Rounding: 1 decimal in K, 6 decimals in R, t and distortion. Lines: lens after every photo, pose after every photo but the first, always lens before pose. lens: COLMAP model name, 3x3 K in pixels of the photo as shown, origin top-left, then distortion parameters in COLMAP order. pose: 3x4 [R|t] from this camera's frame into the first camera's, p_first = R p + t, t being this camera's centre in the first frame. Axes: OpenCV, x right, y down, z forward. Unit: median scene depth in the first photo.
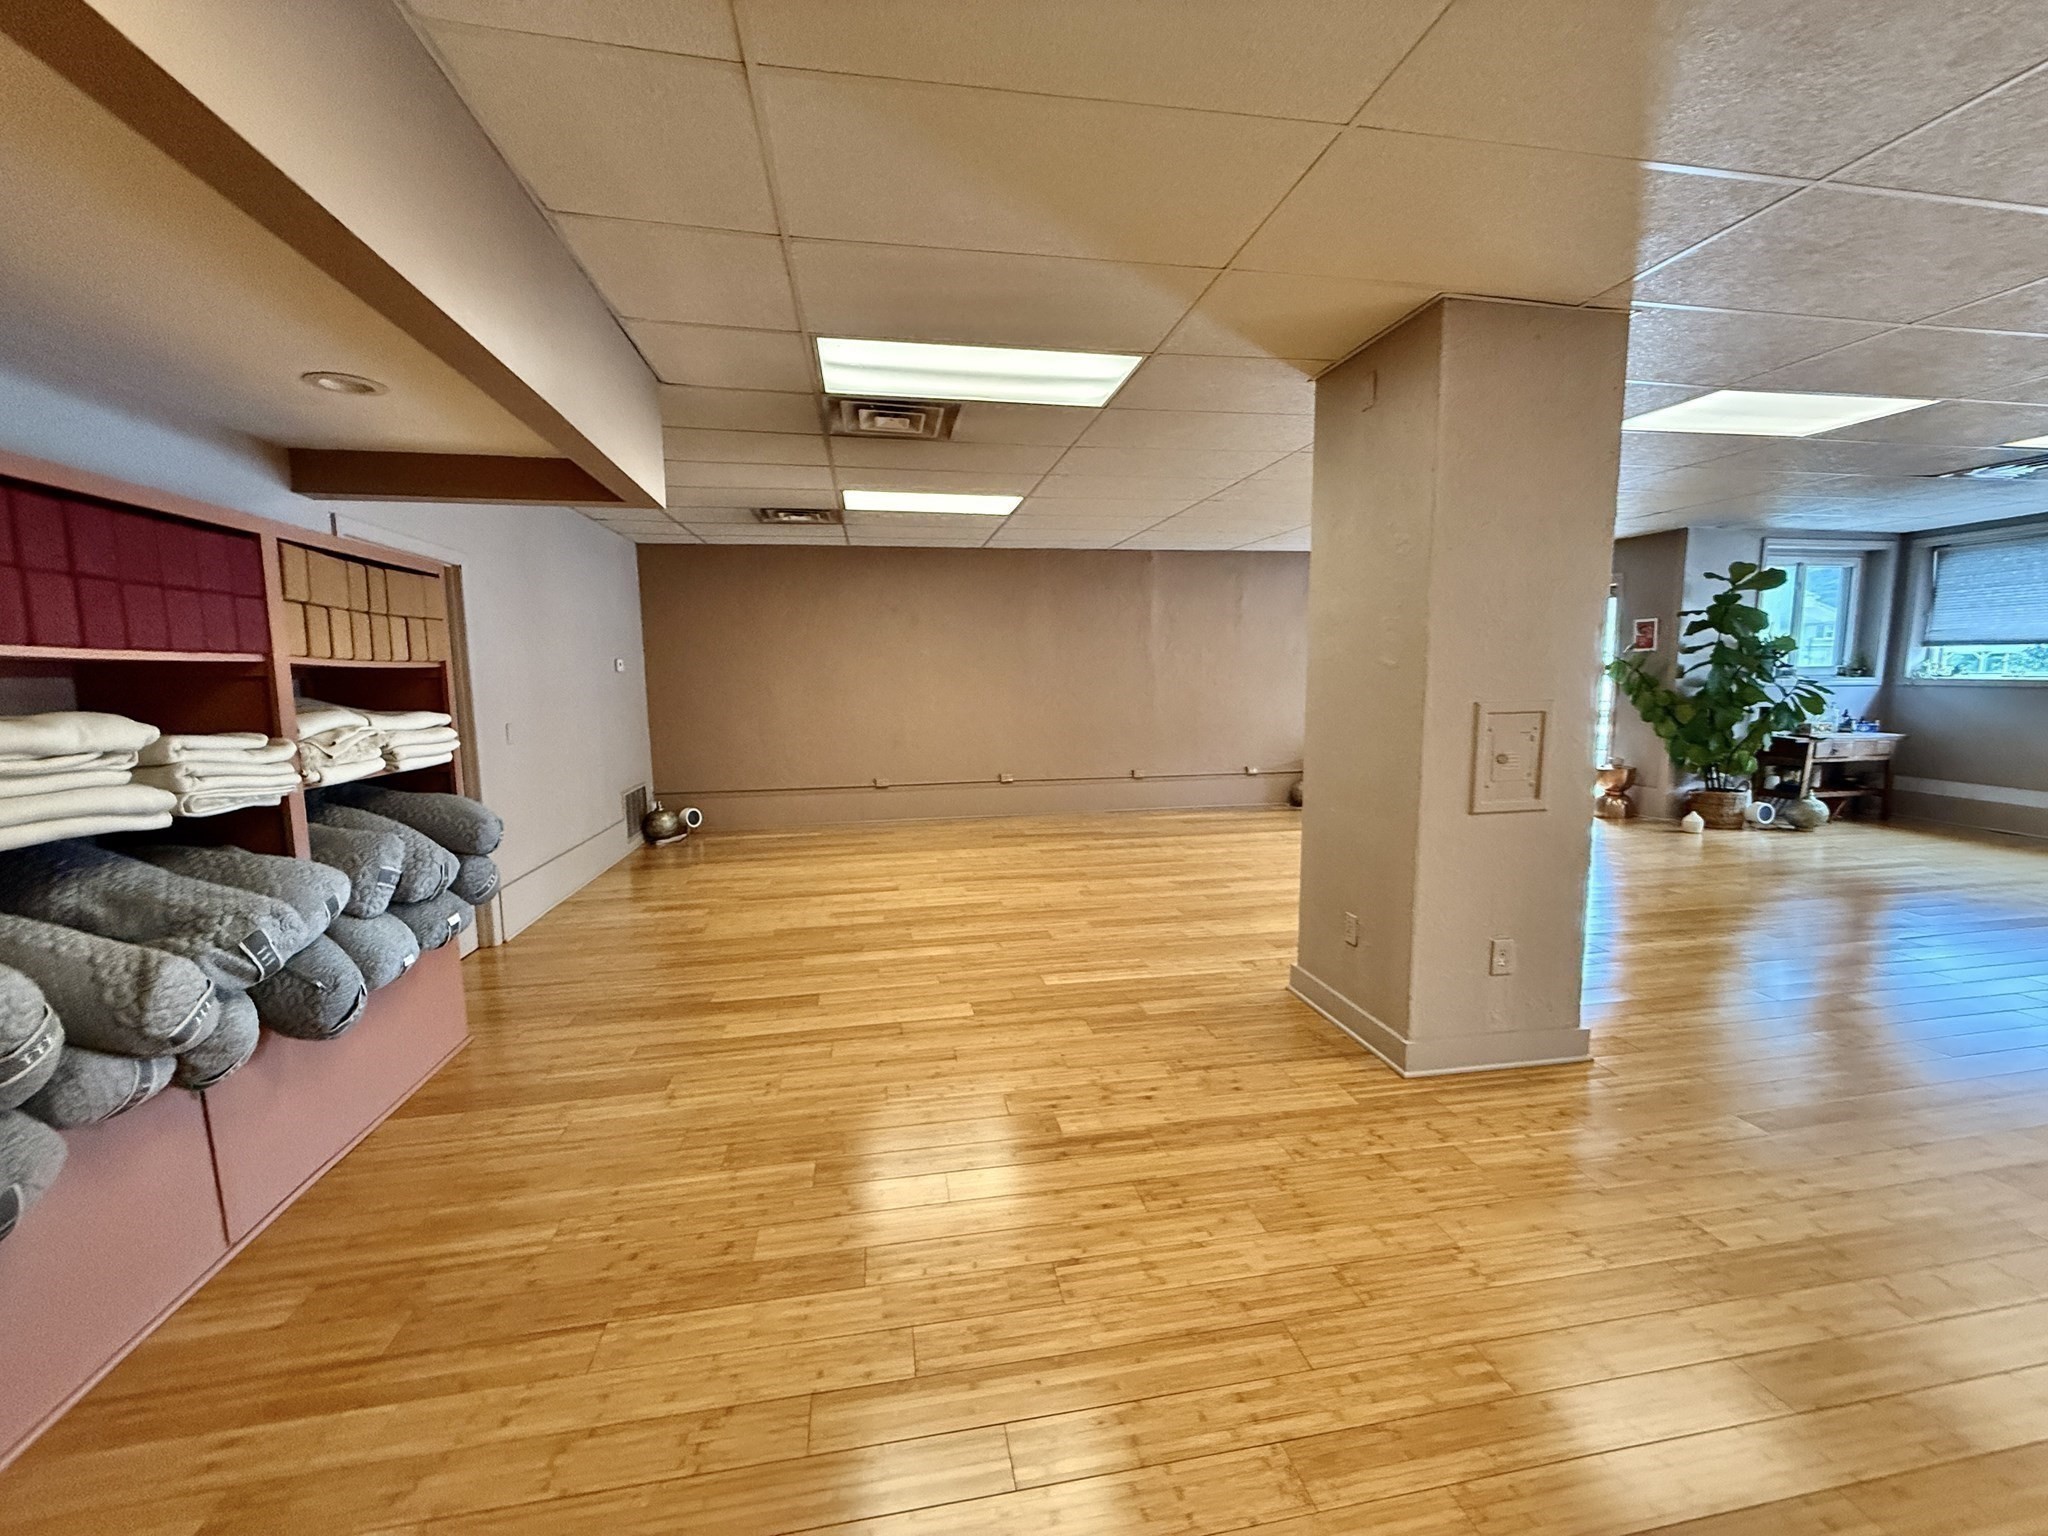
lens RADIAL K [[818.8, 0, 1024.4], [0, 818.8, 770.1], [0, 0, 1]] dist [0.002096, 0.000327]
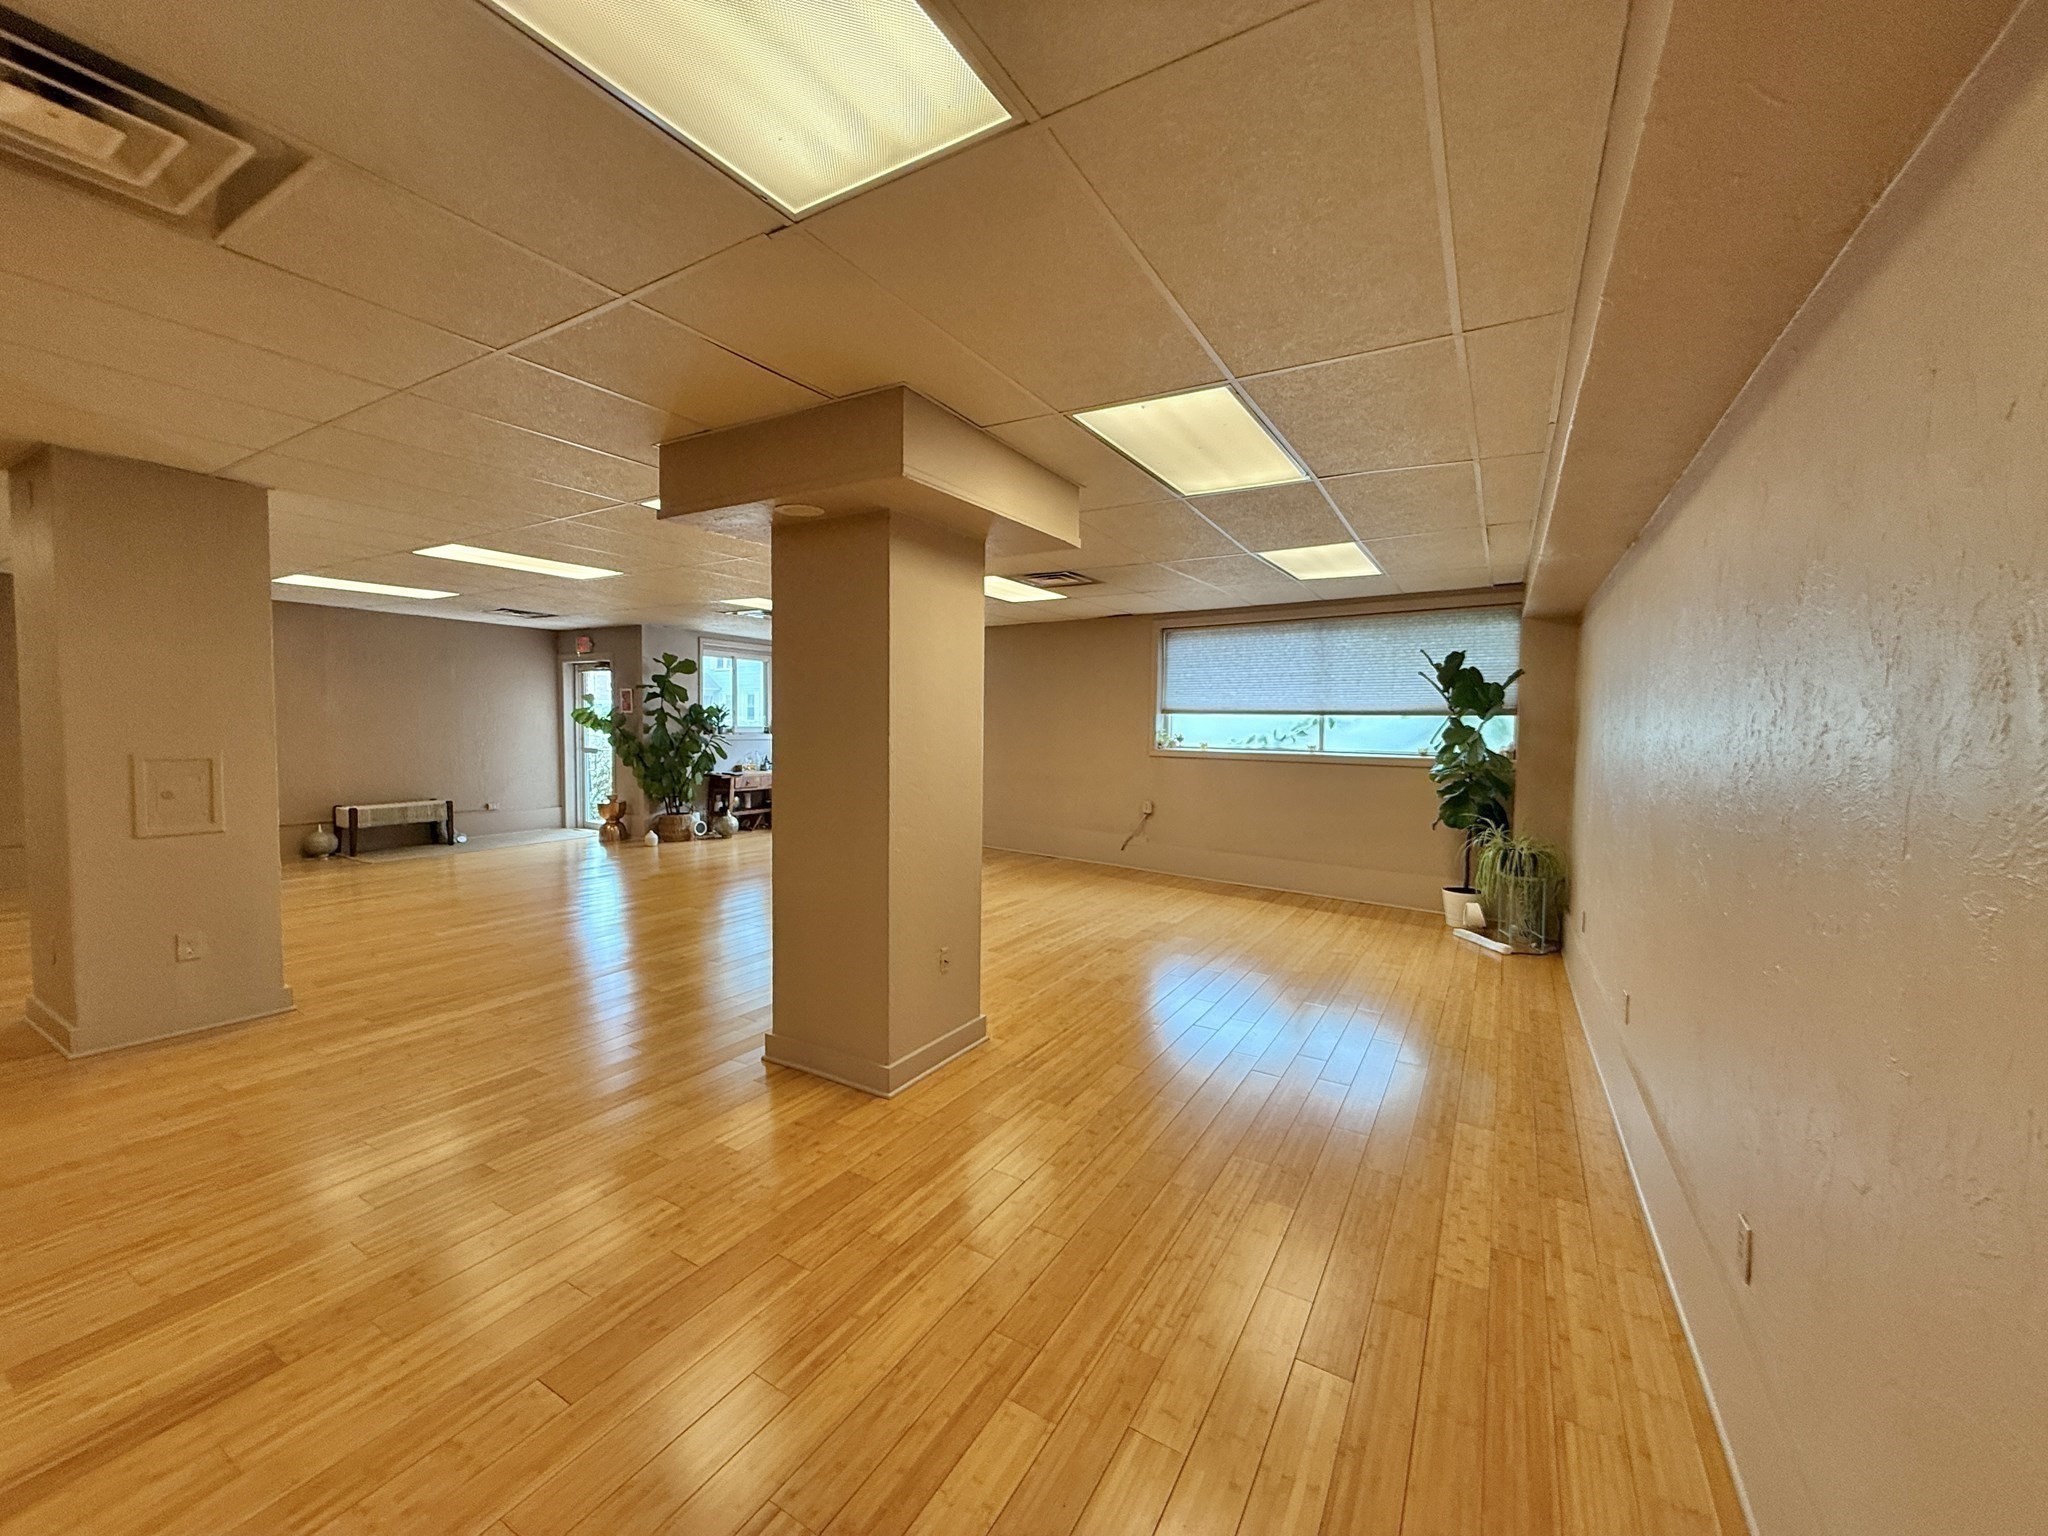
lens RADIAL K [[818.8, 0, 1013.7], [0, 818.8, 756.4], [0, 0, 1]] dist [0.002096, 0.000327]
pose [[0.666983, -0.009083, 0.745017, 0.198816], [0.065758, 0.996741, -0.046719, 0.029950], [-0.742165, 0.080151, 0.665407, -0.361822]]
